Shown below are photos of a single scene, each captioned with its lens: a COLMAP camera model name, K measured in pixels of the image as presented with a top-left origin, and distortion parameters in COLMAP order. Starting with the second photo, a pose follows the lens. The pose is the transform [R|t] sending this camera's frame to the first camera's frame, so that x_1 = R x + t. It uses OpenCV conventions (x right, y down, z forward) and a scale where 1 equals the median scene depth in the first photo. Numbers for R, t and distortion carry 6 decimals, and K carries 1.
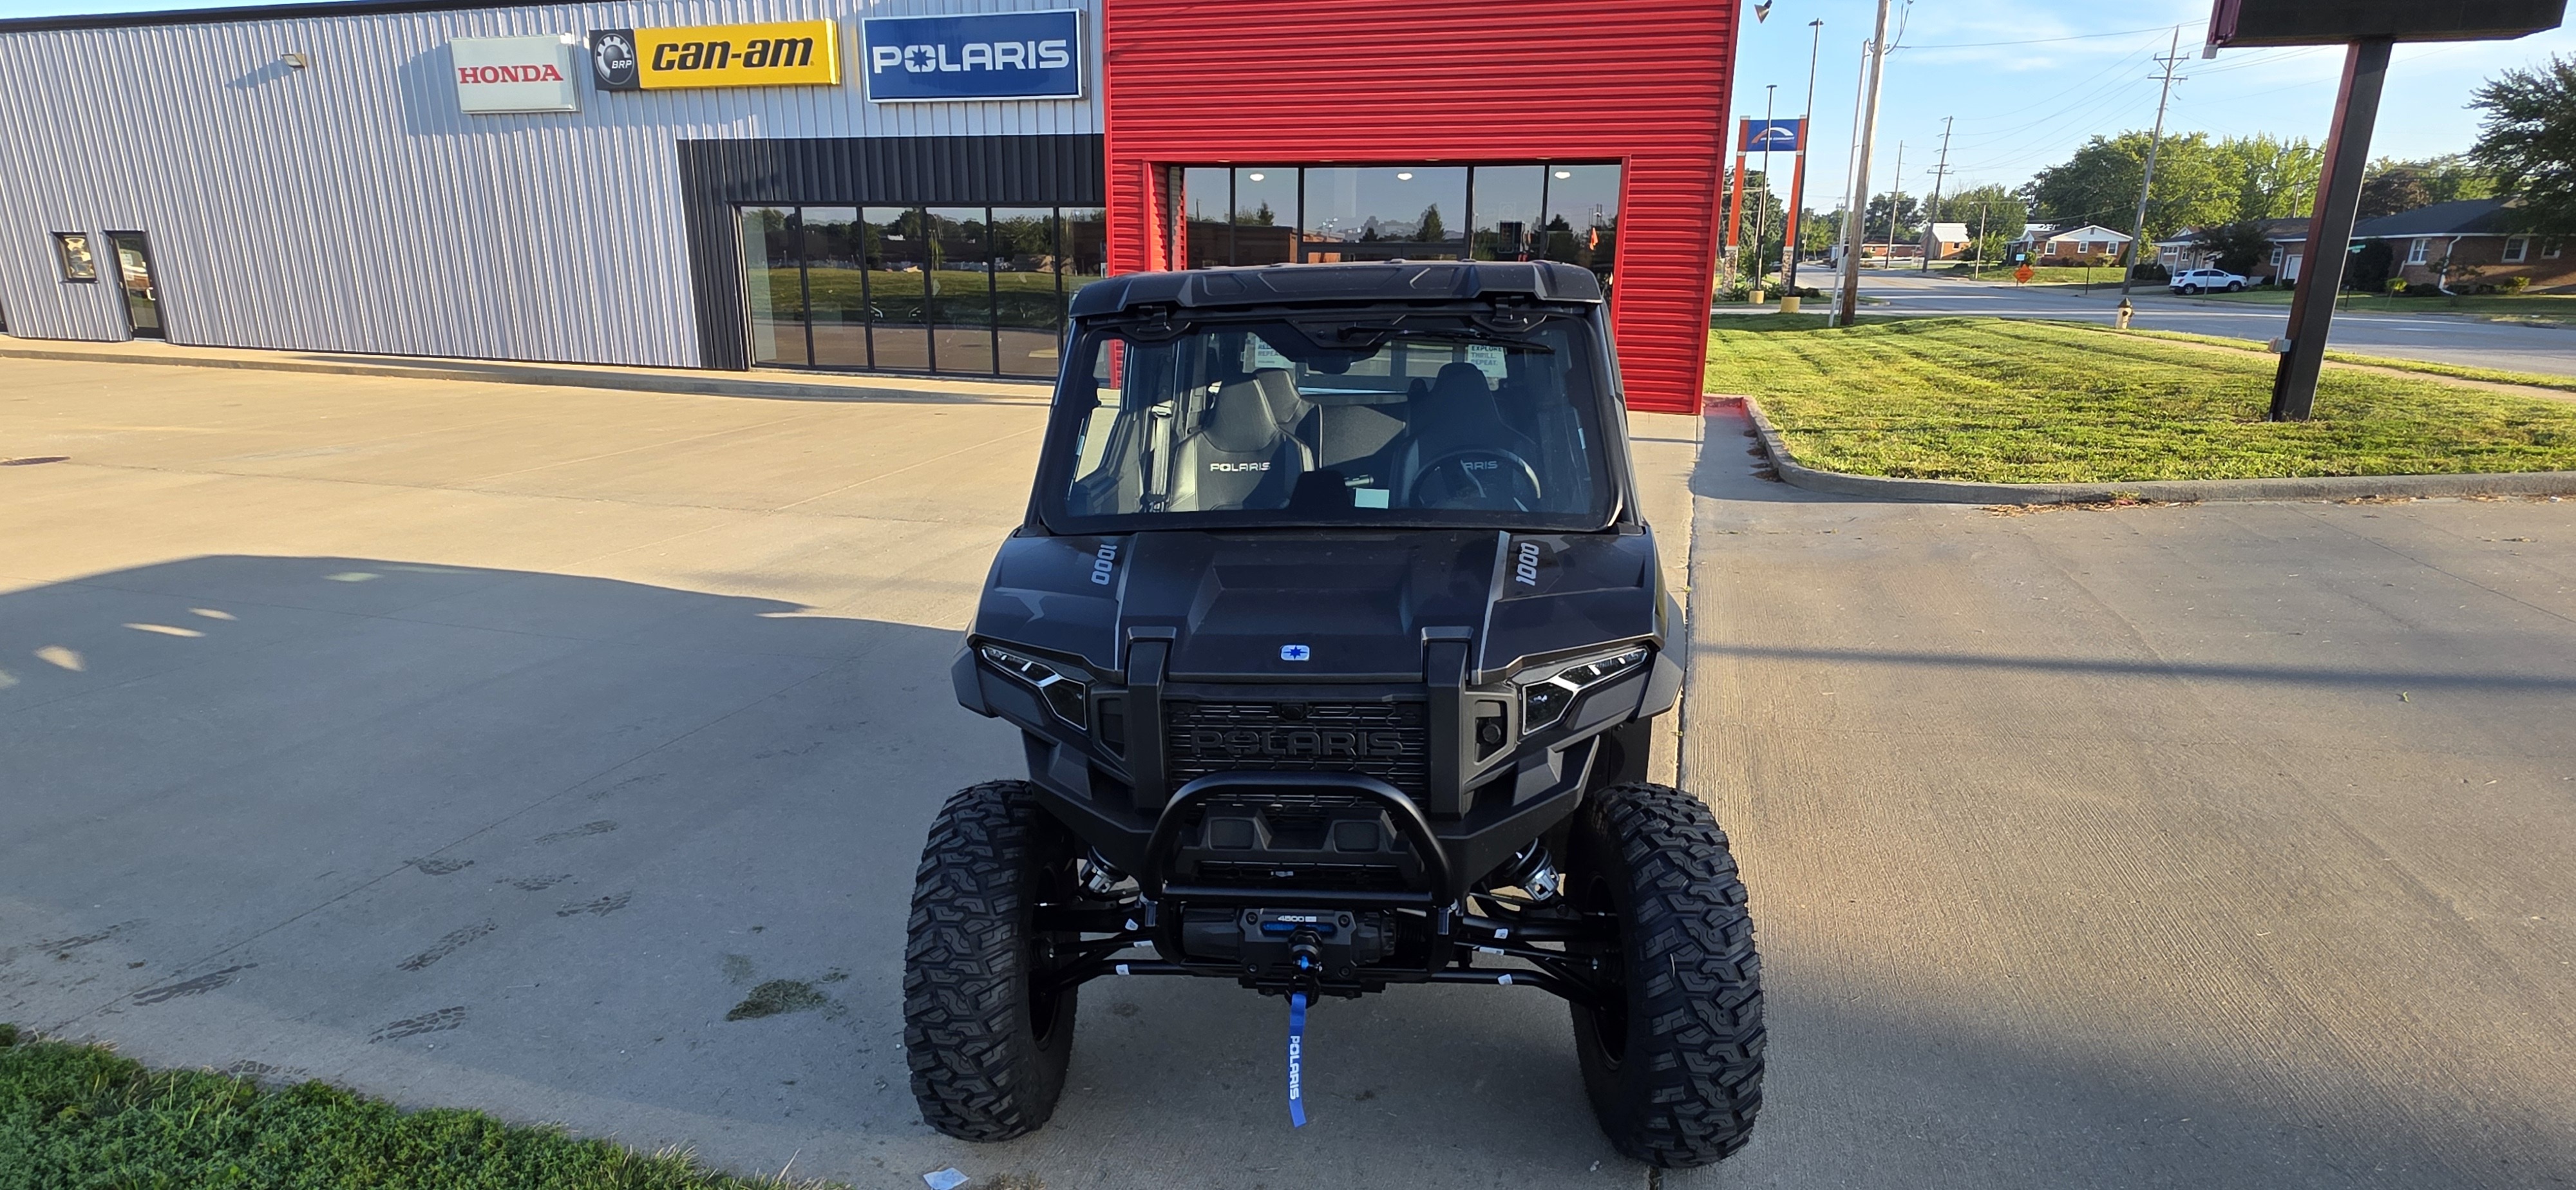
lens RADIAL K [[1221.2, 0, 1290.1], [0, 1221.2, 587.9], [0, 0, 1]] dist [0.001607, -0.000318]
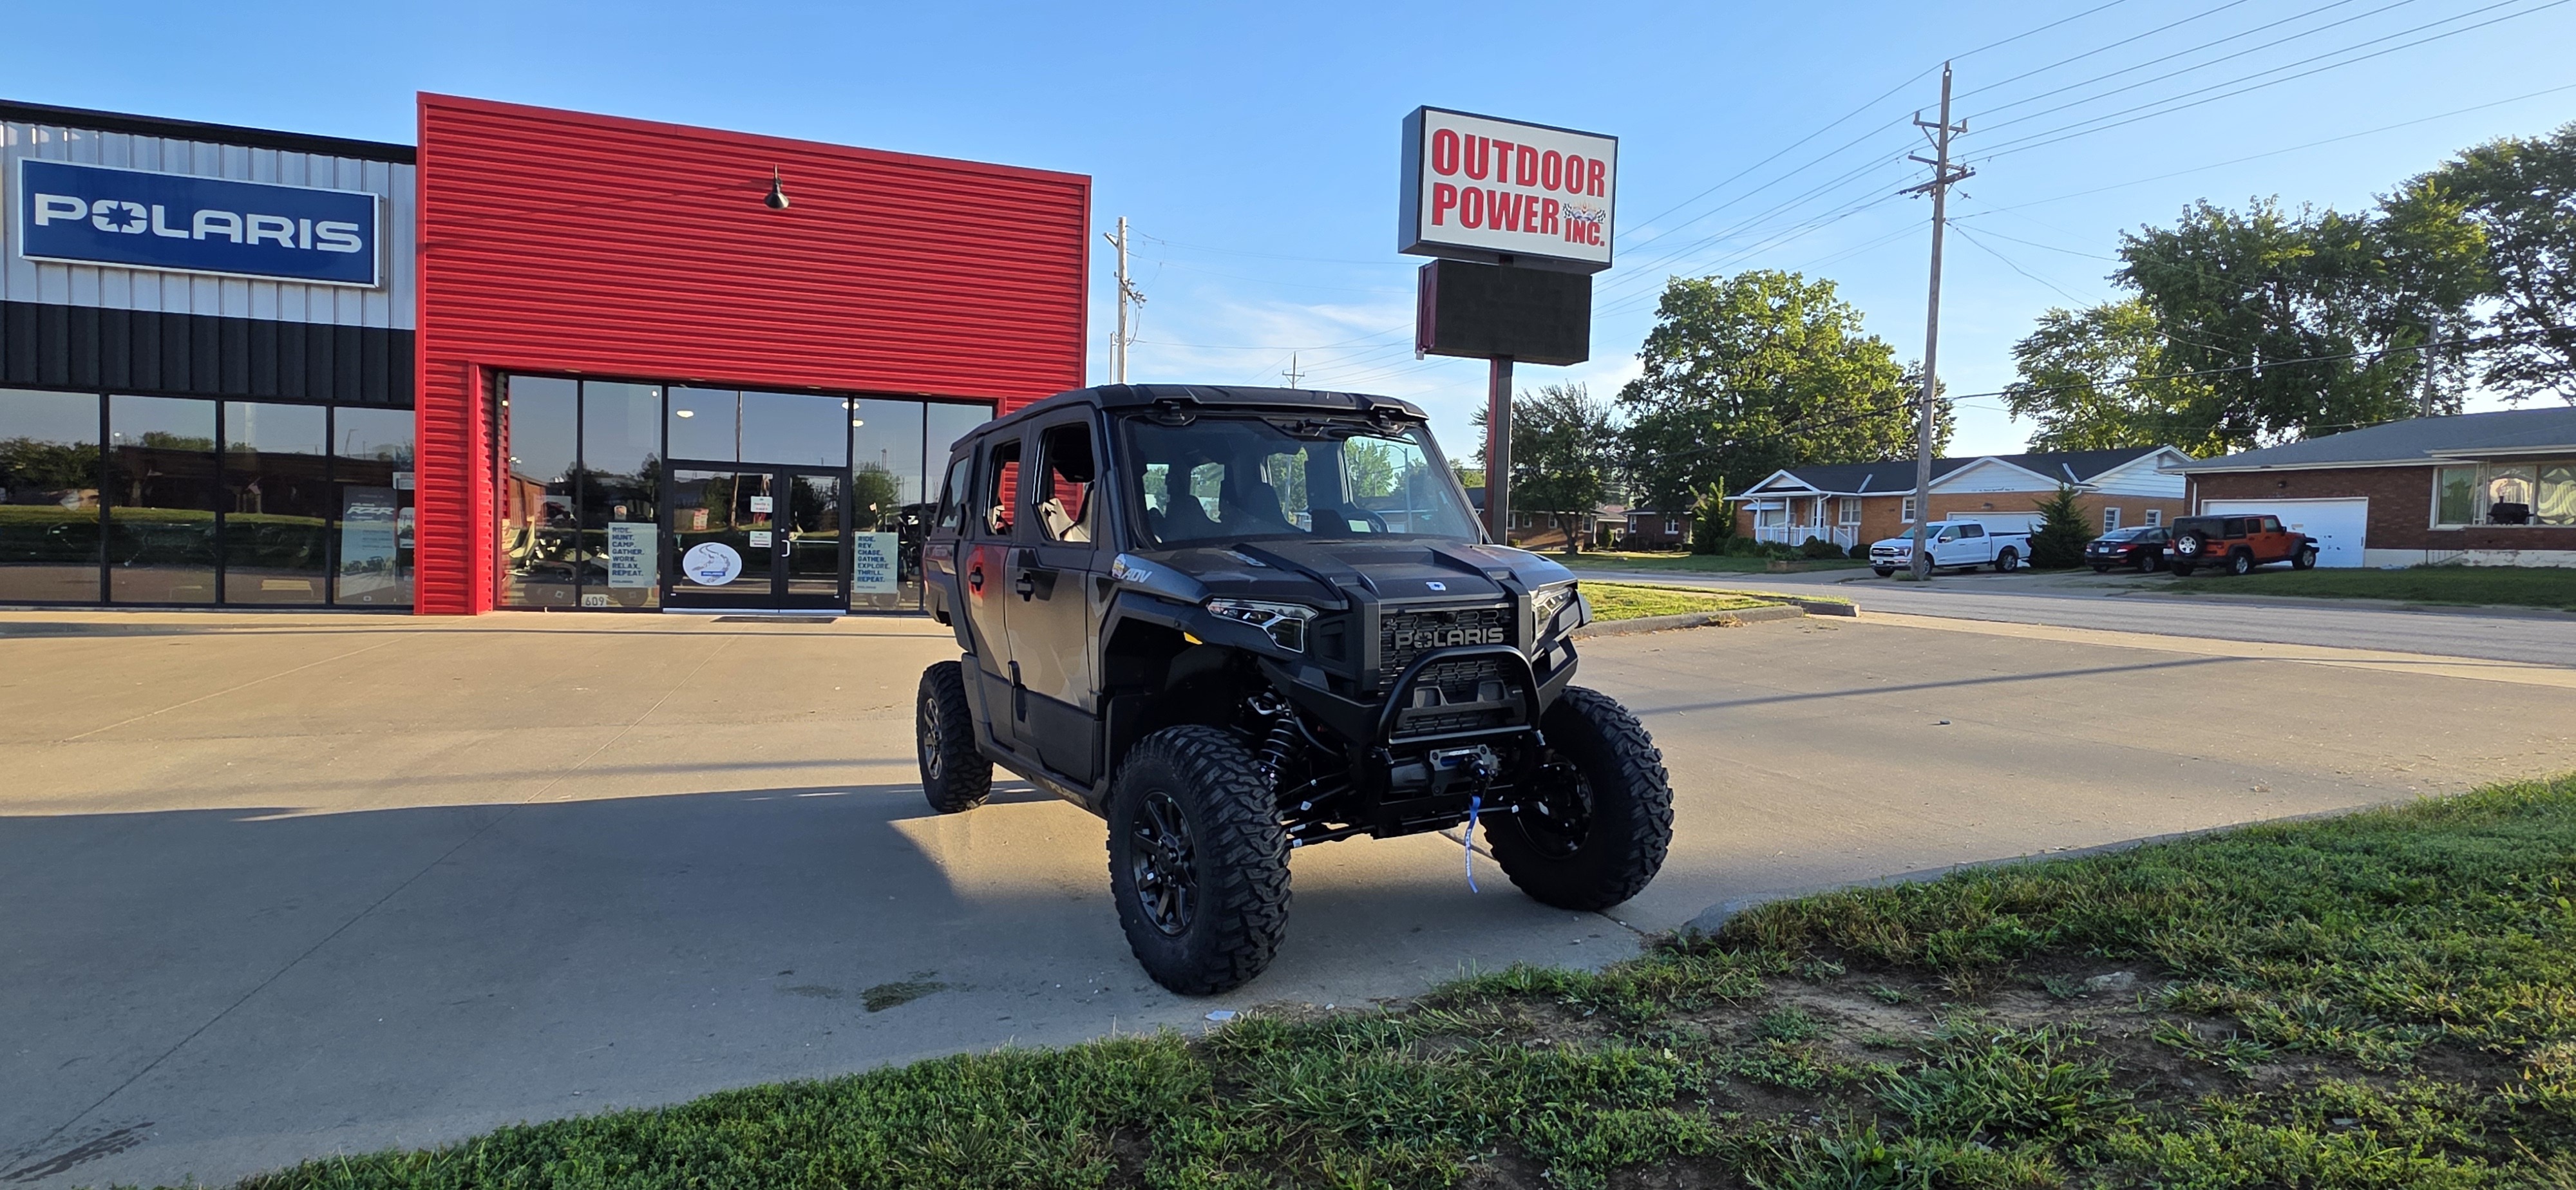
lens RADIAL K [[1221.2, 0, 1290.1], [0, 1221.2, 587.9], [0, 0, 1]] dist [0.001607, -0.000318]
pose [[0.825856, -0.008409, 0.563818, -0.125330], [0.123464, 0.978323, -0.166254, 0.035137], [-0.550198, 0.206913, 0.808992, -0.024221]]
